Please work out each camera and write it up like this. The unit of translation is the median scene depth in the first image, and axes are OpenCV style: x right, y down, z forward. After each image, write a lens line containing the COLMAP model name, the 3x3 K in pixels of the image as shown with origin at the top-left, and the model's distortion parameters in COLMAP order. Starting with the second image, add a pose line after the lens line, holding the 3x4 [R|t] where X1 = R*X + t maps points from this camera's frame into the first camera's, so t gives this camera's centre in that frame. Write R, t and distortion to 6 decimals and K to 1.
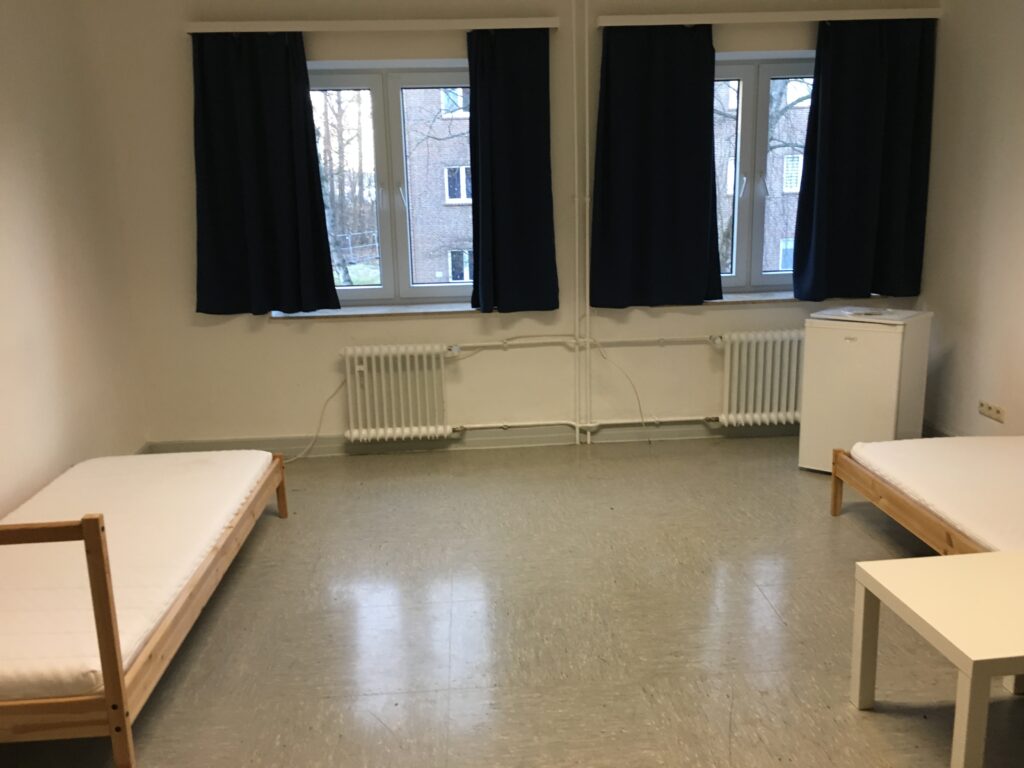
lens RADIAL K [[876.7, 0, 512.0], [0, 876.7, 384.0], [0, 0, 1]] dist [0.047580, -0.010243]
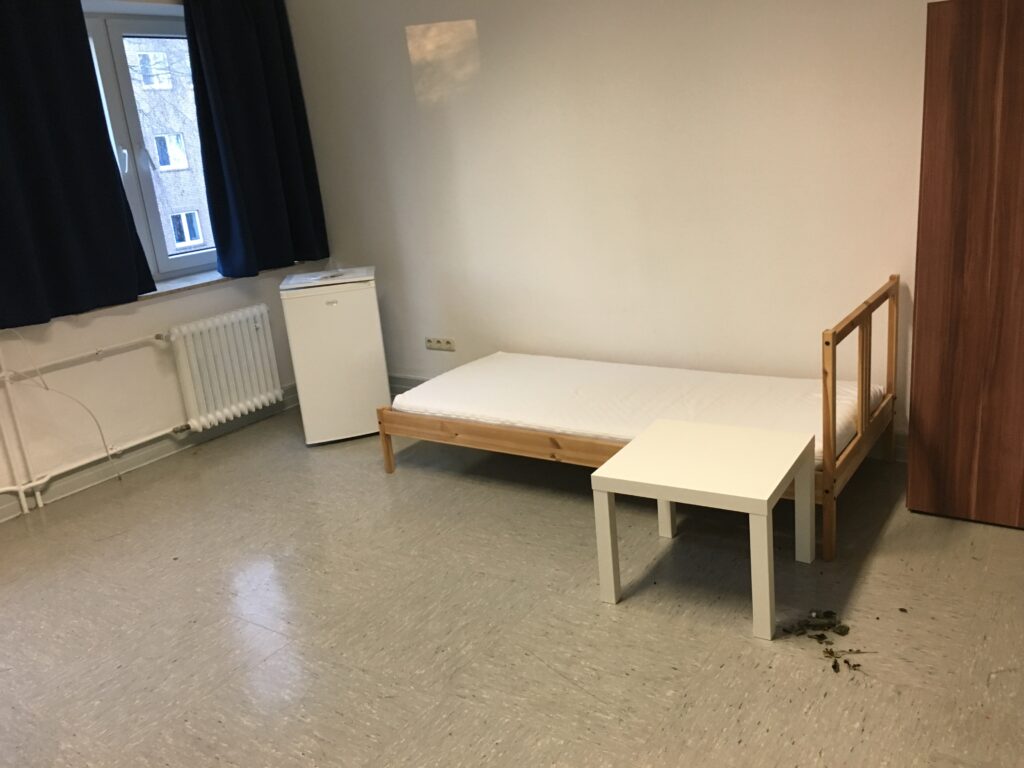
lens RADIAL K [[876.7, 0, 512.0], [0, 876.7, 384.0], [0, 0, 1]] dist [0.047580, -0.010243]
pose [[0.604888, -0.247167, 0.756980, -0.248141], [0.243321, 0.962514, 0.119843, -0.030313], [-0.758225, 0.111697, 0.642354, 0.212612]]
